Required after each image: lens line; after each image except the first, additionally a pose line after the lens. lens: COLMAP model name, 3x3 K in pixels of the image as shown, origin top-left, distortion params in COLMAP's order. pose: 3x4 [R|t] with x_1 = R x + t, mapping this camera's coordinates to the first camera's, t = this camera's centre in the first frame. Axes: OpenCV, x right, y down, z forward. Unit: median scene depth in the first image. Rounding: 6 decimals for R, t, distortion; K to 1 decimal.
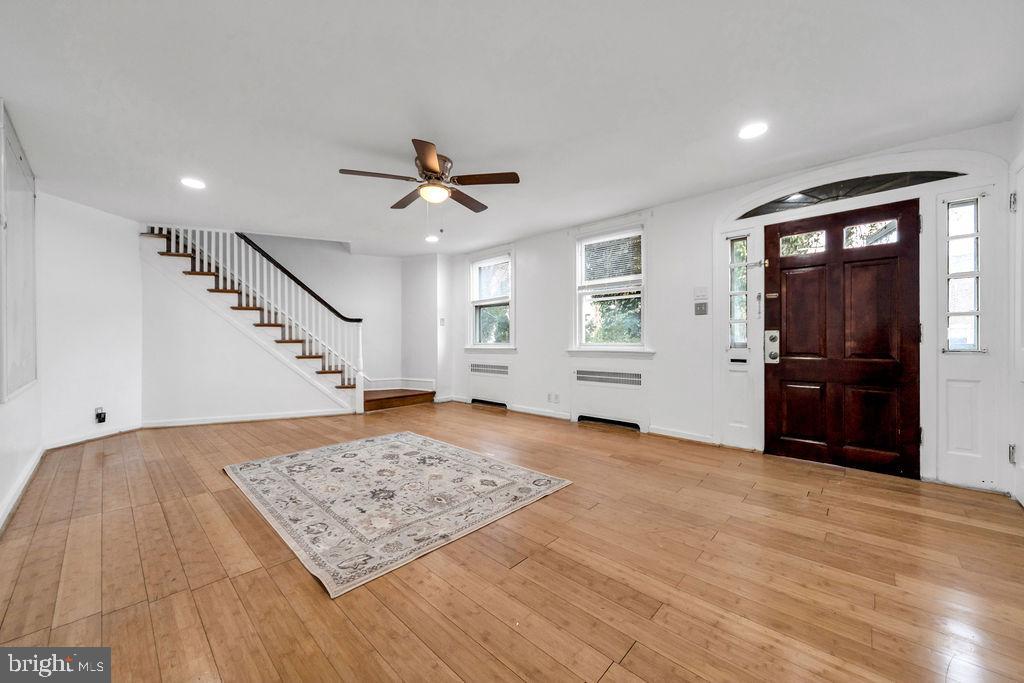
lens RADIAL K [[388.9, 0, 529.7], [0, 388.9, 338.2], [0, 0, 1]] dist [0.001415, -0.000565]
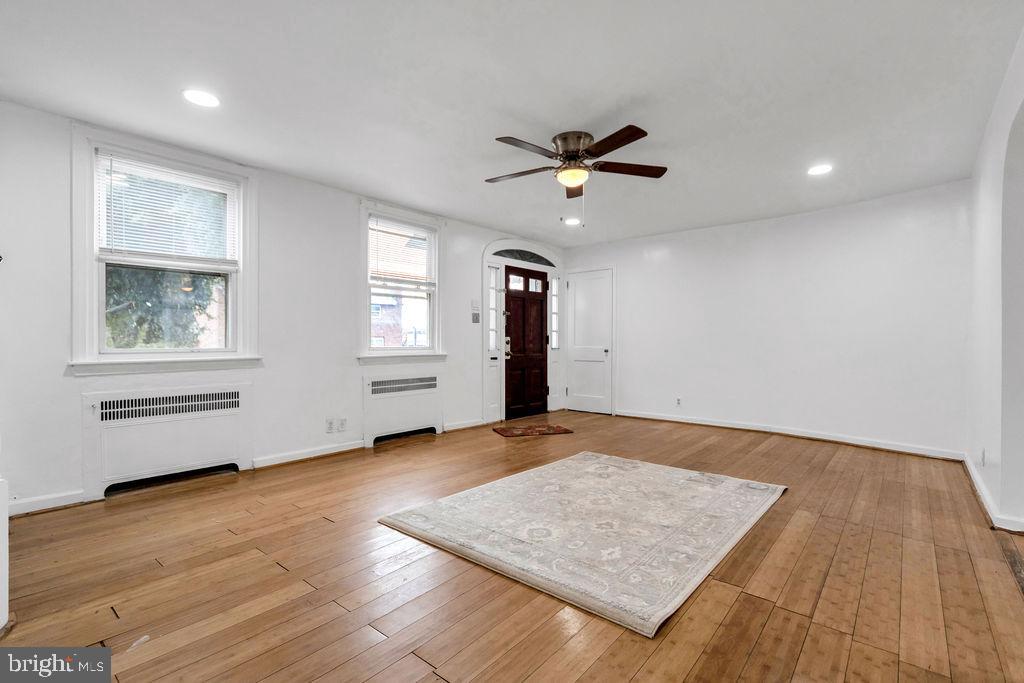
lens RADIAL K [[468.9, 0, 508.1], [0, 468.9, 346.2], [0, 0, 1]] dist [-0.002038, 0.000576]
pose [[-0.032974, -0.002919, 0.999452, -1.173517], [-0.001527, 0.999995, 0.002870, 0.010832], [-0.999455, -0.001431, -0.032978, 1.061775]]
